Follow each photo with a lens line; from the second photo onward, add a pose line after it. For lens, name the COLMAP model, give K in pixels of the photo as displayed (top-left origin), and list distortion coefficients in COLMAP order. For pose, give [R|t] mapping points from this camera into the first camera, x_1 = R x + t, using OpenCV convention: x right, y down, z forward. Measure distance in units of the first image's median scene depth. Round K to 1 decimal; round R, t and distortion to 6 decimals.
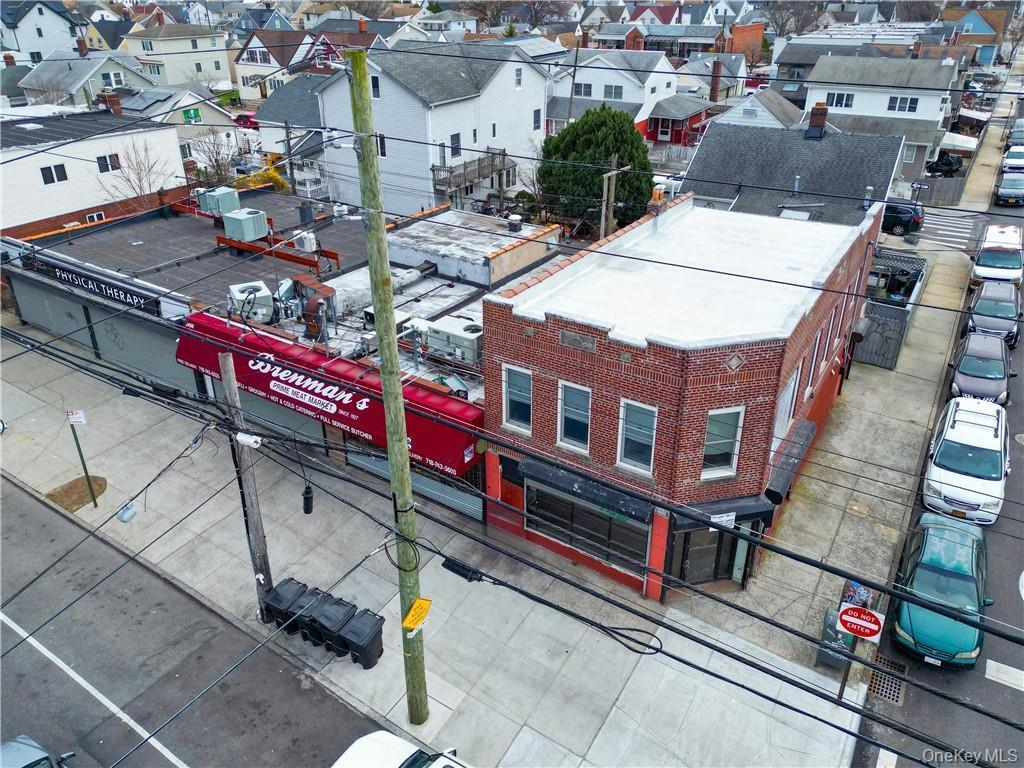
lens RADIAL K [[731.5, 0, 506.0], [0, 731.5, 339.2], [0, 0, 1]] dist [0.086982, -0.084621]
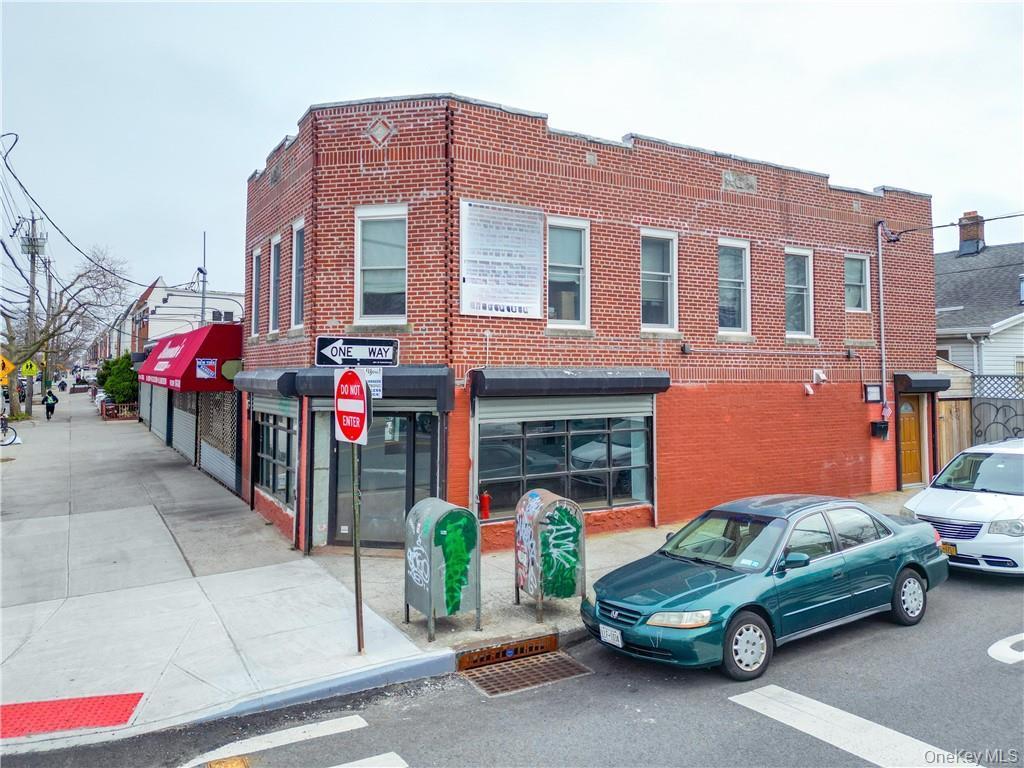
lens RADIAL K [[731.5, 0, 506.0], [0, 731.5, 339.2], [0, 0, 1]] dist [0.086982, -0.084621]
pose [[0.894931, -0.010668, -0.446077, 0.383254], [-0.200617, 0.883350, -0.423609, 0.255437], [0.398561, 0.468592, 0.788398, 0.294330]]
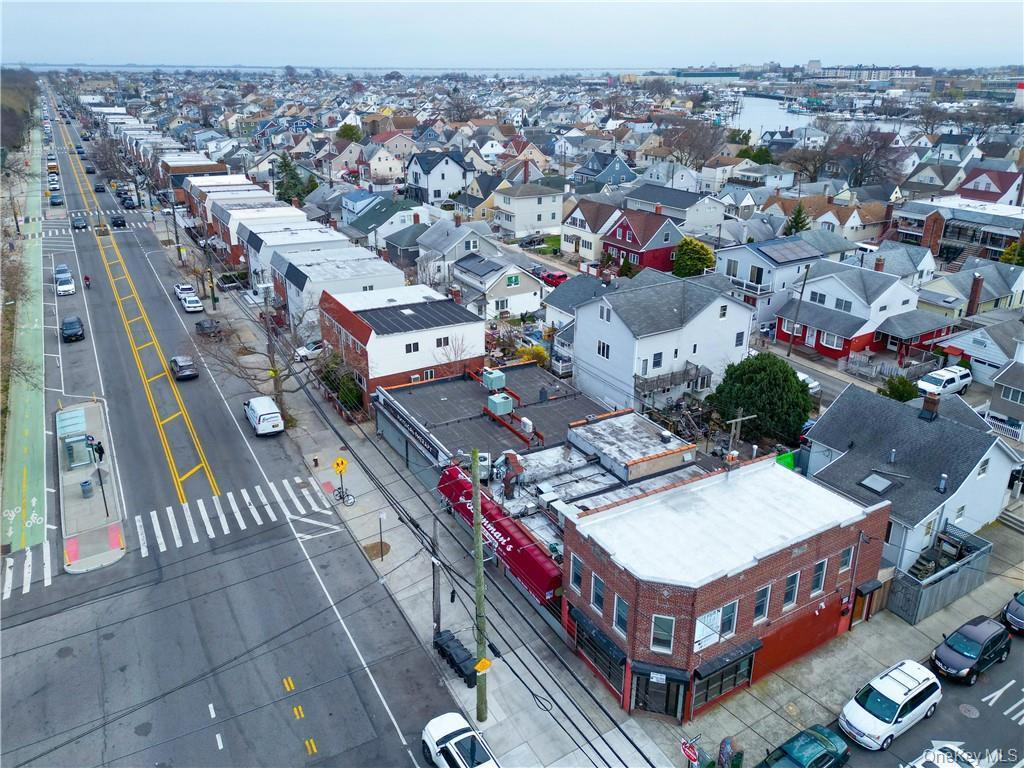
lens RADIAL K [[731.5, 0, 506.0], [0, 731.5, 339.2], [0, 0, 1]] dist [0.086982, -0.084621]
pose [[0.895239, 0.162919, -0.414734, 0.322609], [-0.204664, 0.977116, -0.057947, -0.212262], [0.395803, 0.136757, 0.908096, -0.508035]]
